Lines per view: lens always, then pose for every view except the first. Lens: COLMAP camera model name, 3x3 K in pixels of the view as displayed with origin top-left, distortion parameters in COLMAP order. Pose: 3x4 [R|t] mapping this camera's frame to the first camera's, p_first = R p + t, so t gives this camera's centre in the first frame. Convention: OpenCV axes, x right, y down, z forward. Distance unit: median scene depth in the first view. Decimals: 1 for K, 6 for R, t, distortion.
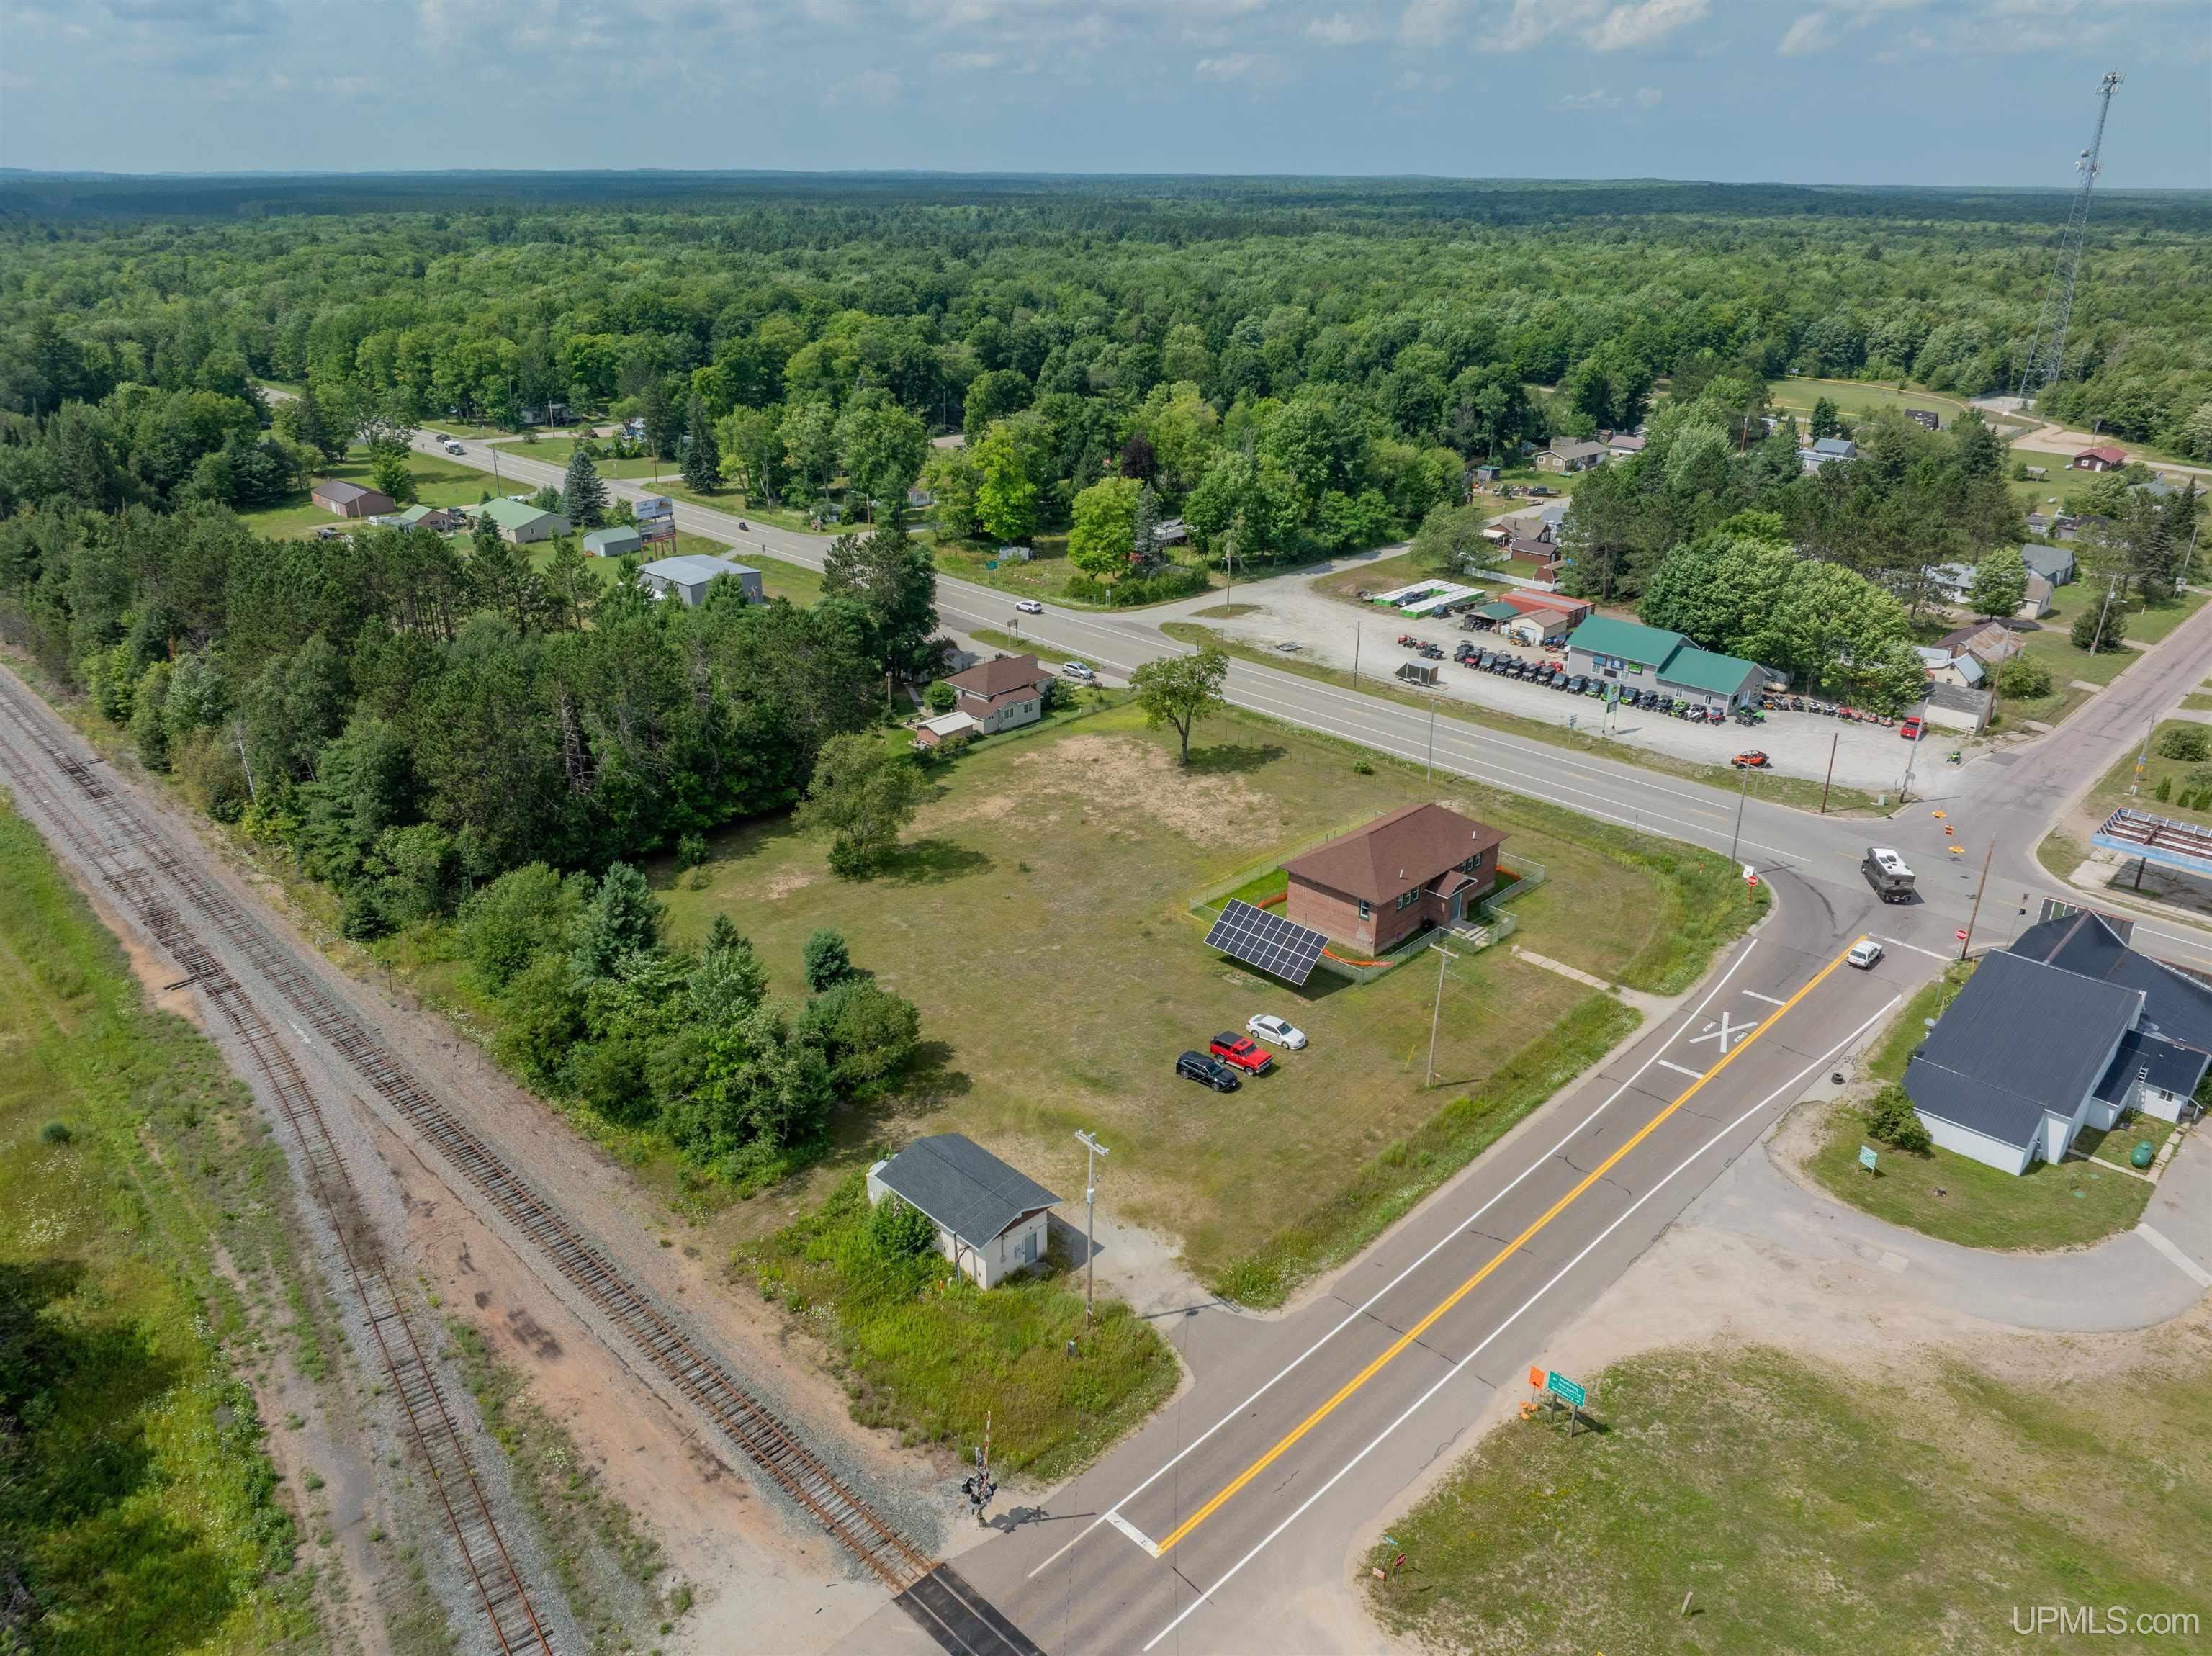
lens RADIAL K [[1554.3, 0, 1113.7], [0, 1554.3, 823.1], [0, 0, 1]] dist [-0.056640, 0.040904]
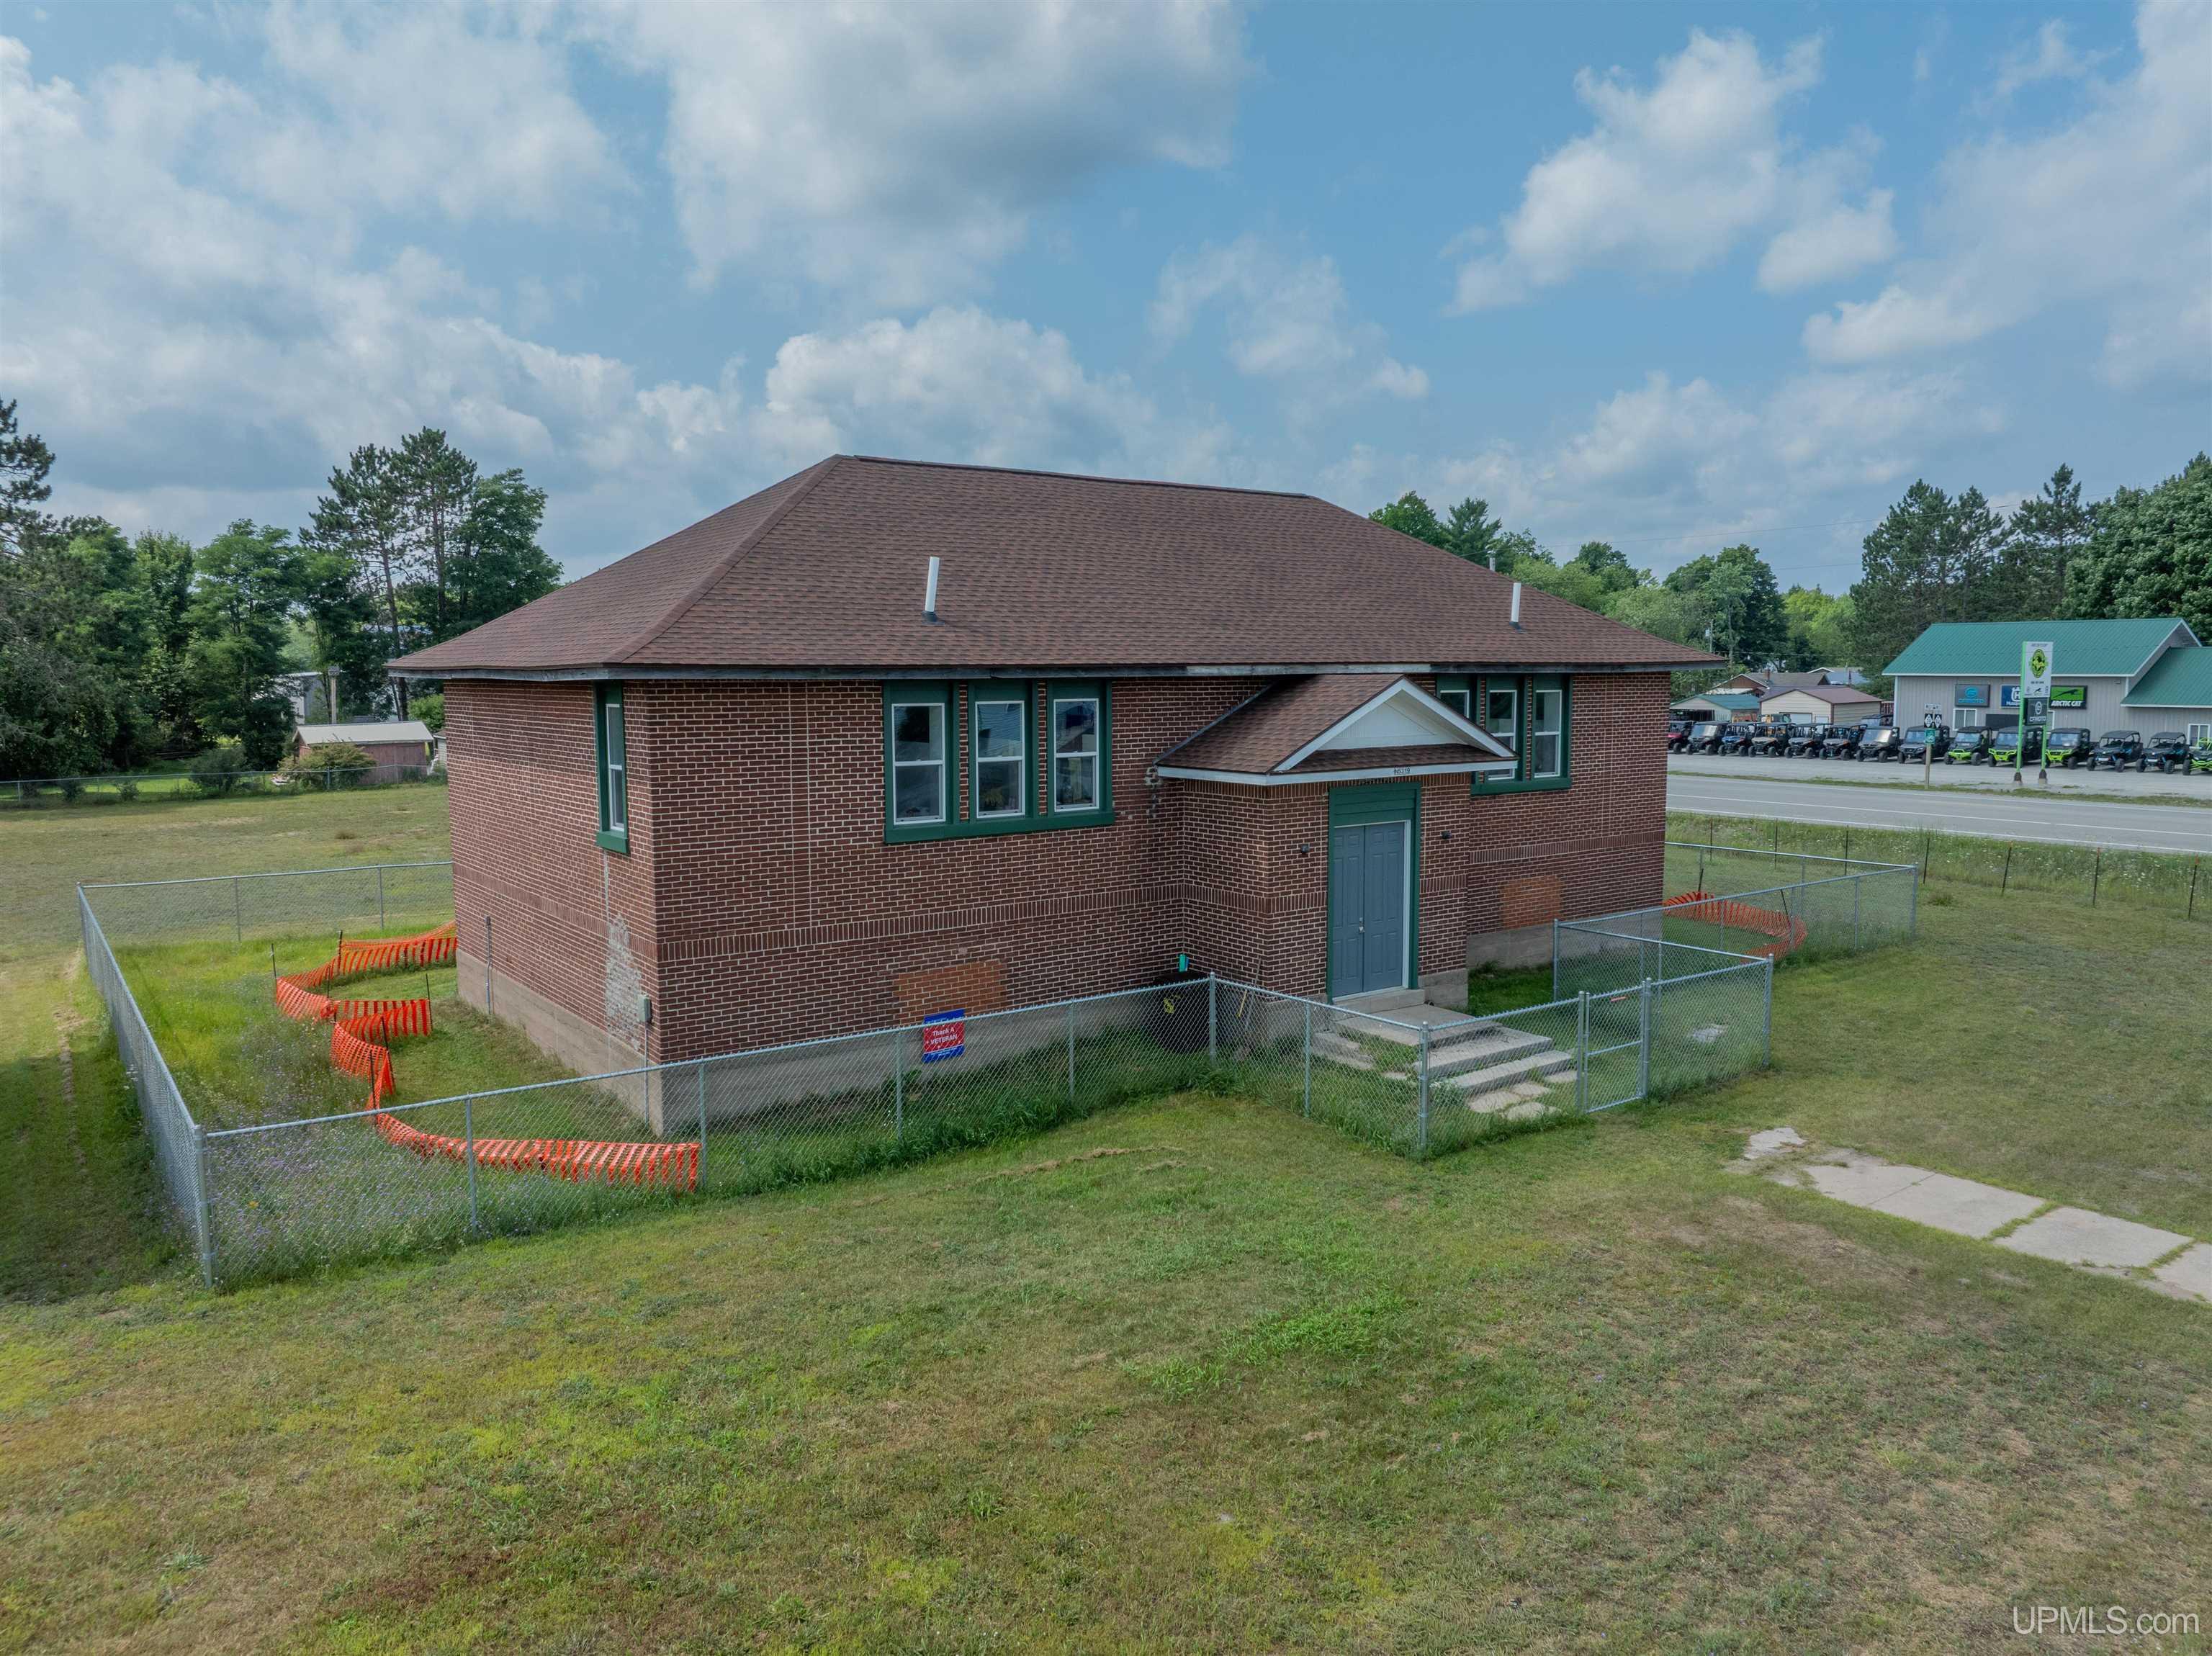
lens RADIAL K [[1554.3, 0, 1113.7], [0, 1554.3, 823.1], [0, 0, 1]] dist [-0.056640, 0.040904]
pose [[0.986024, 0.007399, -0.166441, 0.252601], [-0.054449, 0.958467, -0.279958, 0.105915], [0.157457, 0.285107, 0.945474, 0.960902]]
